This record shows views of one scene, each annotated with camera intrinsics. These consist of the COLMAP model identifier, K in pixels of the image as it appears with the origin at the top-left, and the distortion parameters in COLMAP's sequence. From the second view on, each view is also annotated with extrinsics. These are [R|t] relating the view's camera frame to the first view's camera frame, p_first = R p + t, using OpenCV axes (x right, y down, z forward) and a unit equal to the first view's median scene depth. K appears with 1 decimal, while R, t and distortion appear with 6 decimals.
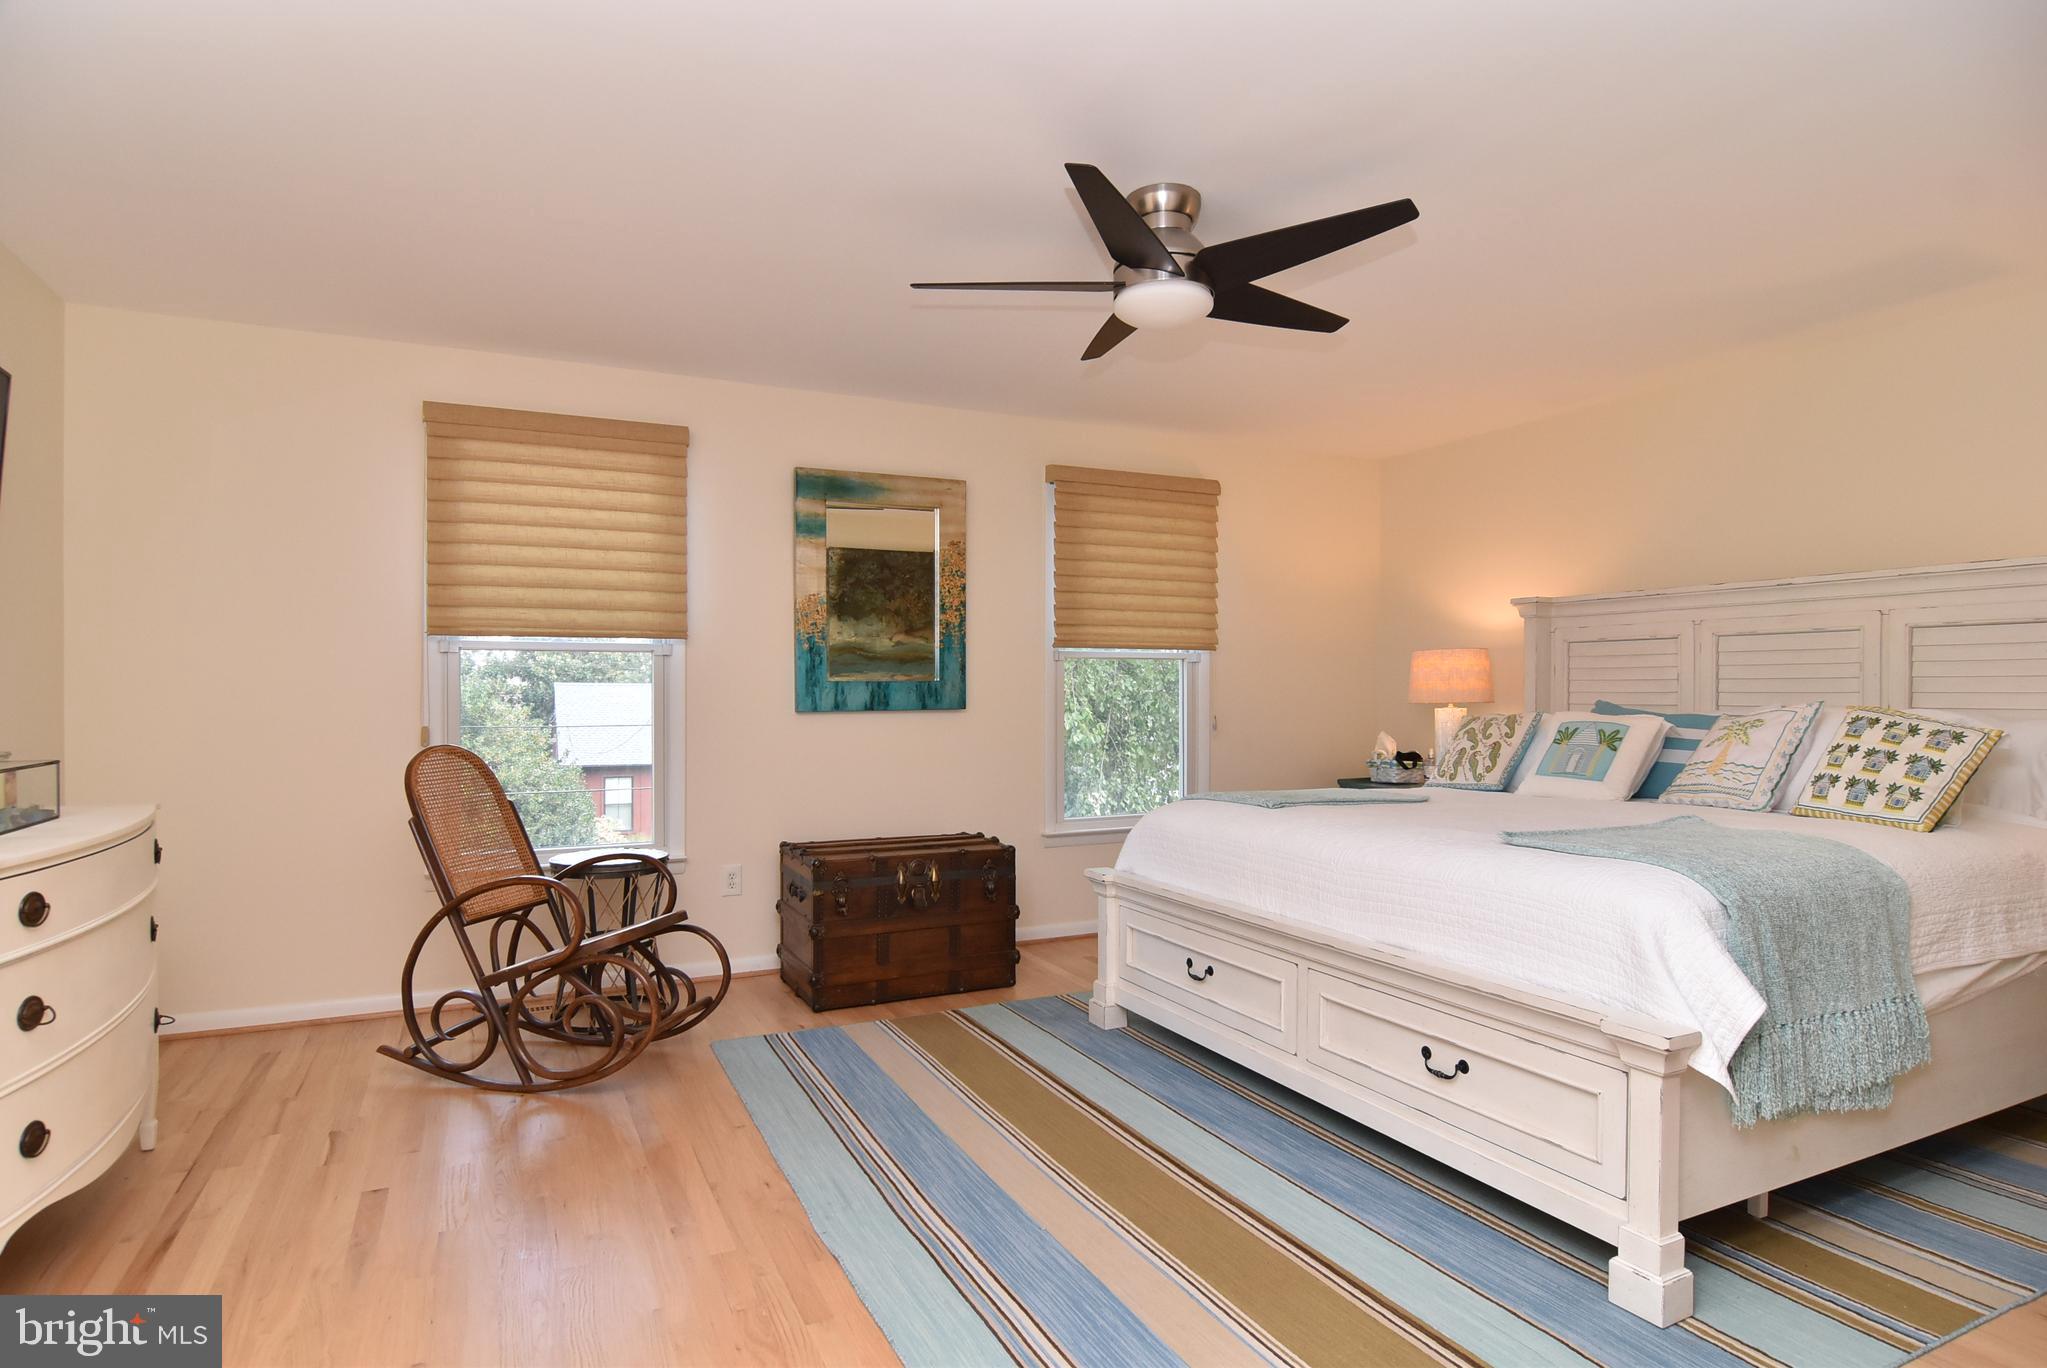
lens RADIAL K [[1098.8, 0, 1028.7], [0, 1098.8, 699.5], [0, 0, 1]] dist [-0.017054, -0.005907]
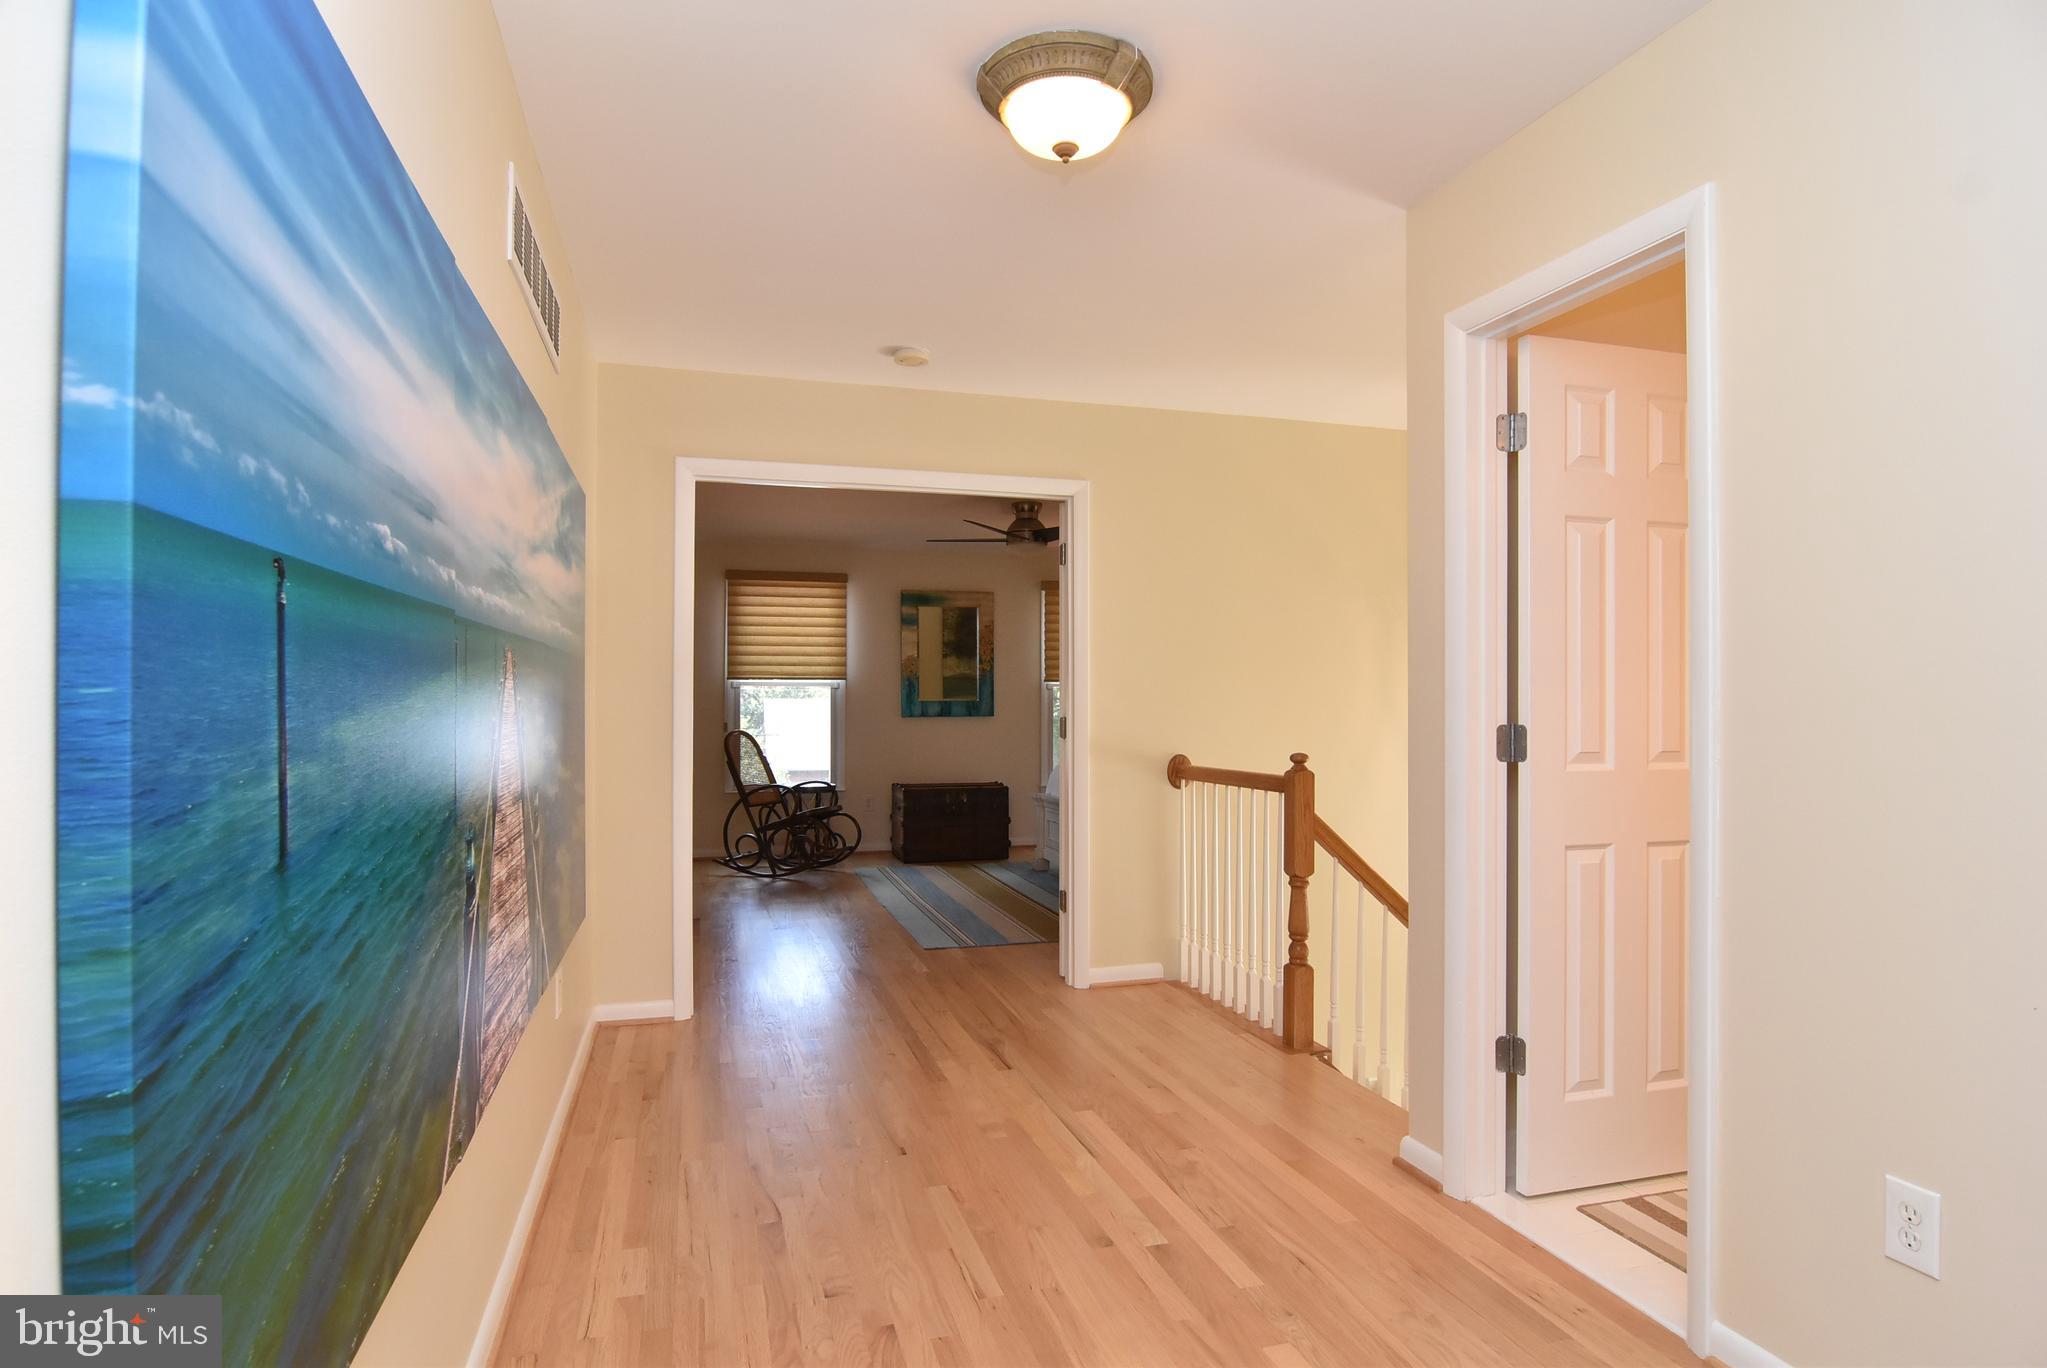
lens RADIAL K [[1098.8, 0, 1019.5], [0, 1098.8, 691.4], [0, 0, 1]] dist [-0.017054, -0.005907]
pose [[0.986386, 0.003111, -0.164415, 0.344832], [-0.006144, 0.999820, -0.017946, 0.000140], [0.164329, 0.018712, 0.986228, -0.964689]]
